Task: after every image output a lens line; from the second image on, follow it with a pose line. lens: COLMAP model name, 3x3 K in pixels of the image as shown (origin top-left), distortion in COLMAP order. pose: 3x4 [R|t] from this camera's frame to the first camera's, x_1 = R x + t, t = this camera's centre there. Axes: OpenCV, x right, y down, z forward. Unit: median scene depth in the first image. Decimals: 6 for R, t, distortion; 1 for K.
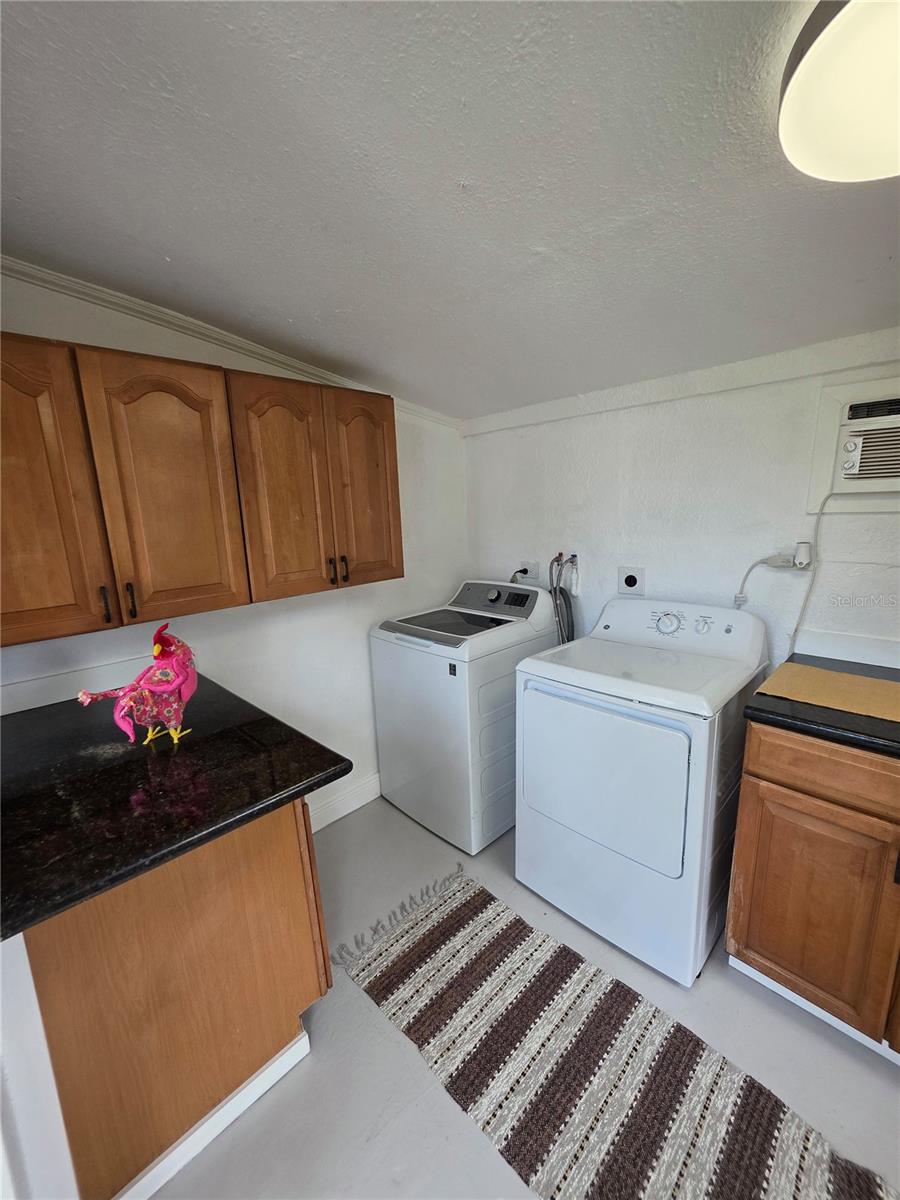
lens RADIAL K [[476.9, 0, 454.2], [0, 476.9, 600.7], [0, 0, 1]] dist [0.001376, 0.000184]
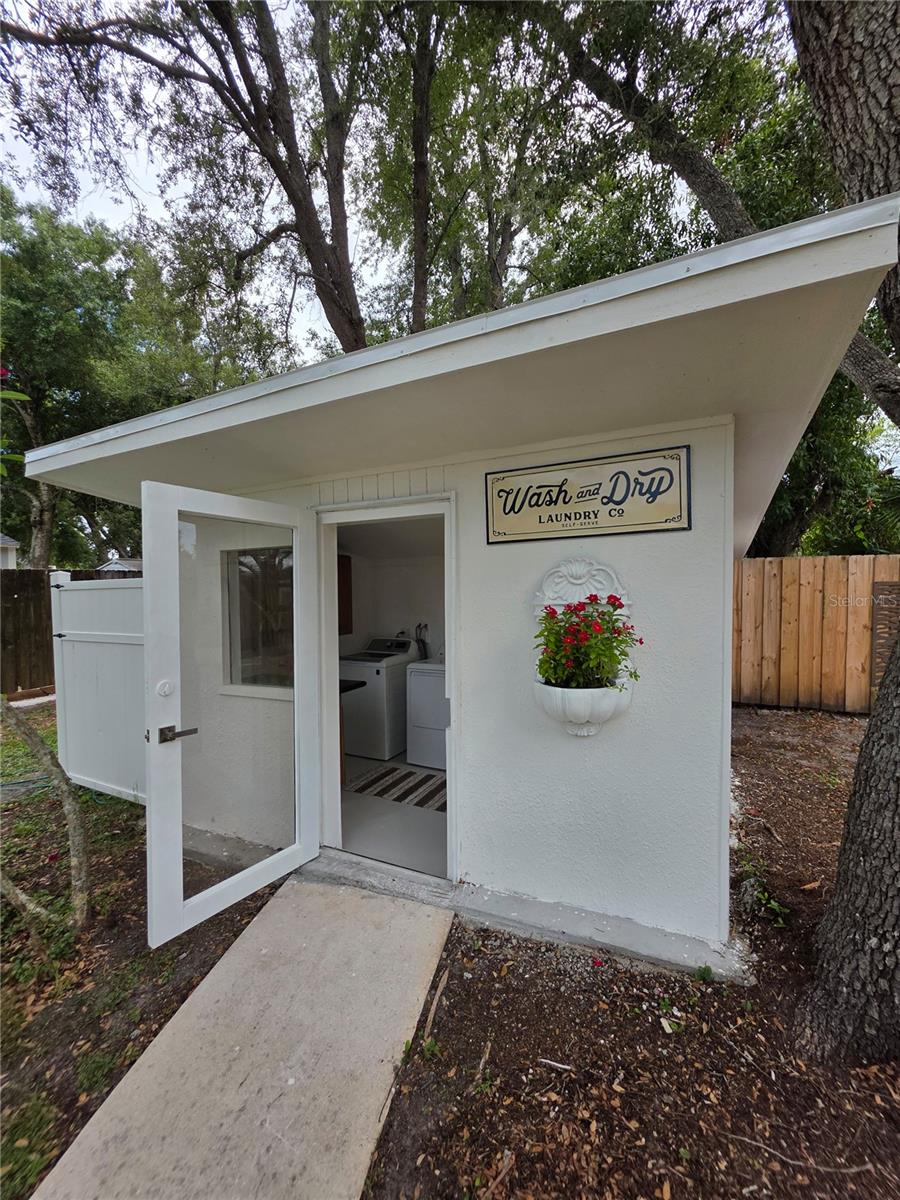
lens RADIAL K [[476.9, 0, 450.6], [0, 476.9, 603.5], [0, 0, 1]] dist [0.001376, 0.000184]
pose [[0.948445, 0.015256, 0.316574, -0.519574], [0.039684, 0.985264, -0.166375, 0.274584], [-0.314447, 0.170360, 0.933863, -1.697553]]
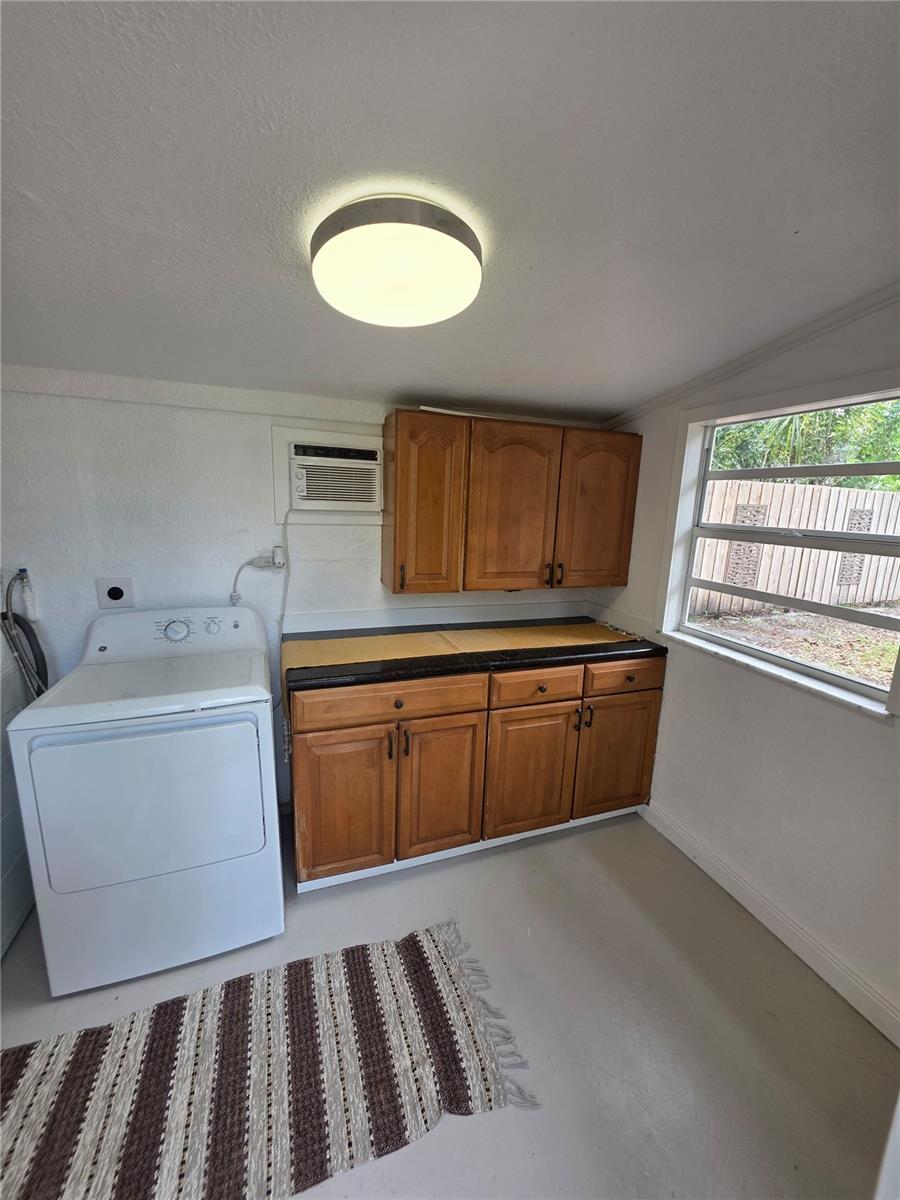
lens RADIAL K [[476.9, 0, 446.1], [0, 476.9, 599.8], [0, 0, 1]] dist [0.001376, 0.000184]
pose [[0.419724, -0.133998, 0.897706, -0.266409], [0.132013, 0.987538, 0.085684, -0.035389], [-0.898000, 0.082546, 0.432183, 0.071243]]
